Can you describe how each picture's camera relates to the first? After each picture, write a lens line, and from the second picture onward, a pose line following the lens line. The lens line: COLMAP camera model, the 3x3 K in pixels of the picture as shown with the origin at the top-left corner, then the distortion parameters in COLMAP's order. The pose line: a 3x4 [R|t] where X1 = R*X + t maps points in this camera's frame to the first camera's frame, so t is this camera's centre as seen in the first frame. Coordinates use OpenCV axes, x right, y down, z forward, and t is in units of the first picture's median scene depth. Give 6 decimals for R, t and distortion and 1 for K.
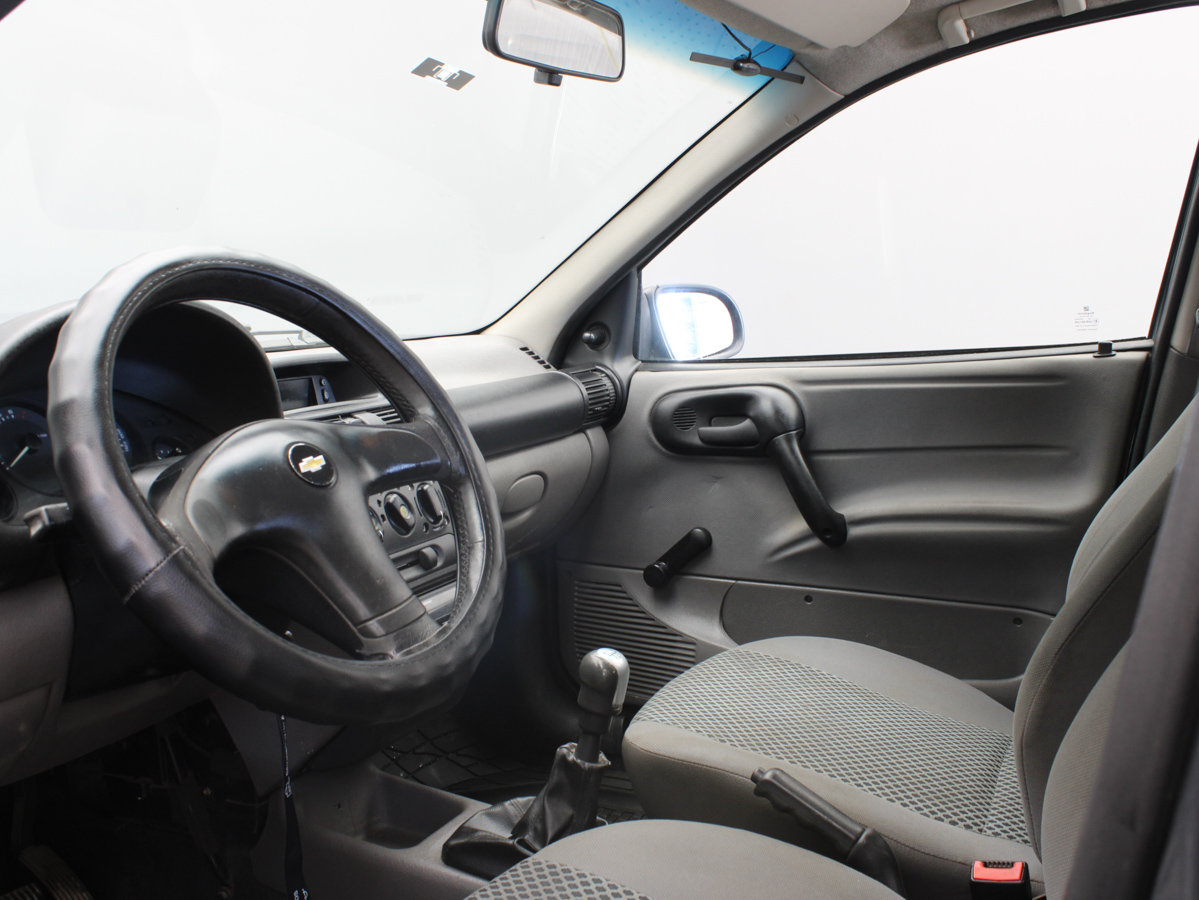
lens RADIAL K [[1238.4, 0, 599.5], [0, 1238.4, 450.0], [0, 0, 1]] dist [-0.165597, 0.199993]
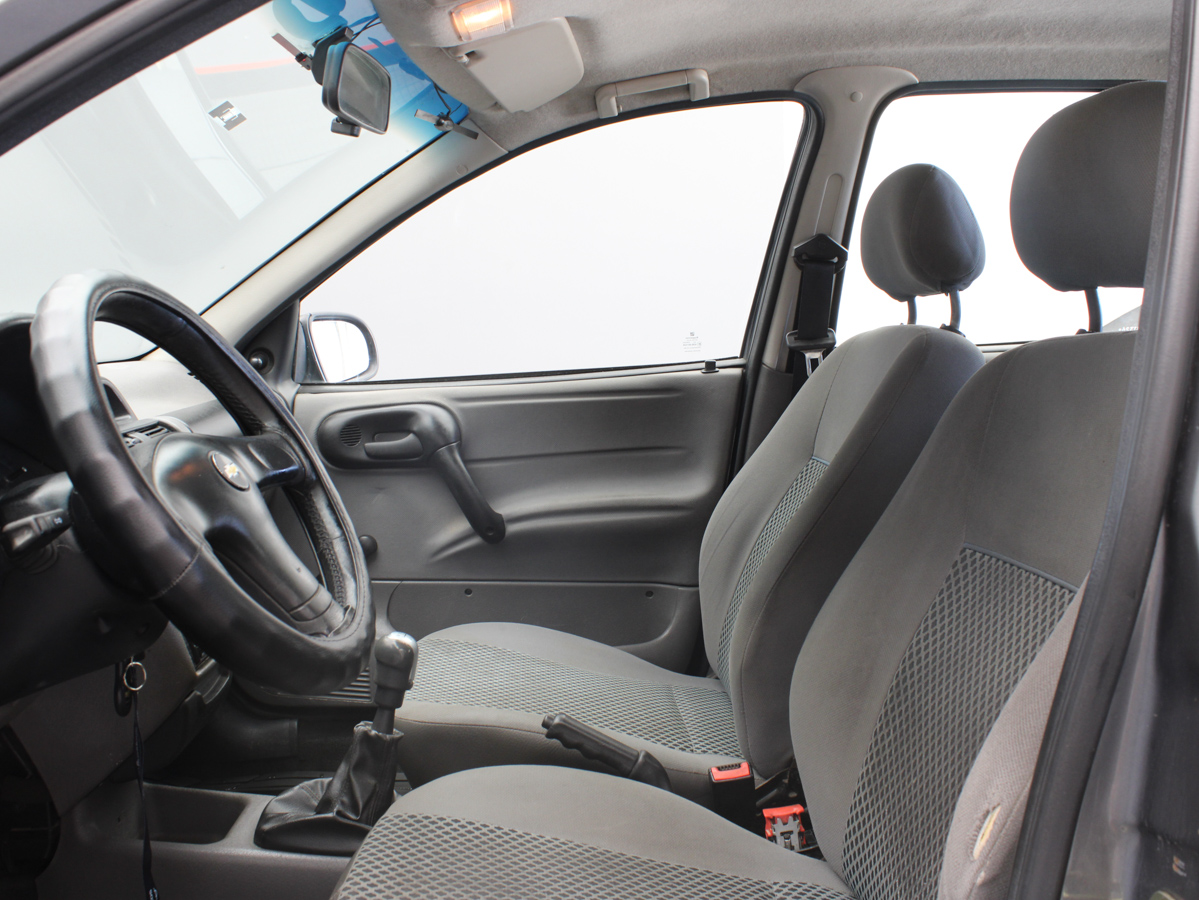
lens RADIAL K [[1238.4, 0, 599.5], [0, 1238.4, 450.0], [0, 0, 1]] dist [-0.165597, 0.199993]
pose [[0.893547, -0.035413, 0.447571, -0.338594], [0.046179, 0.998846, -0.013162, 0.017877], [-0.446588, 0.032429, 0.894152, -0.103039]]
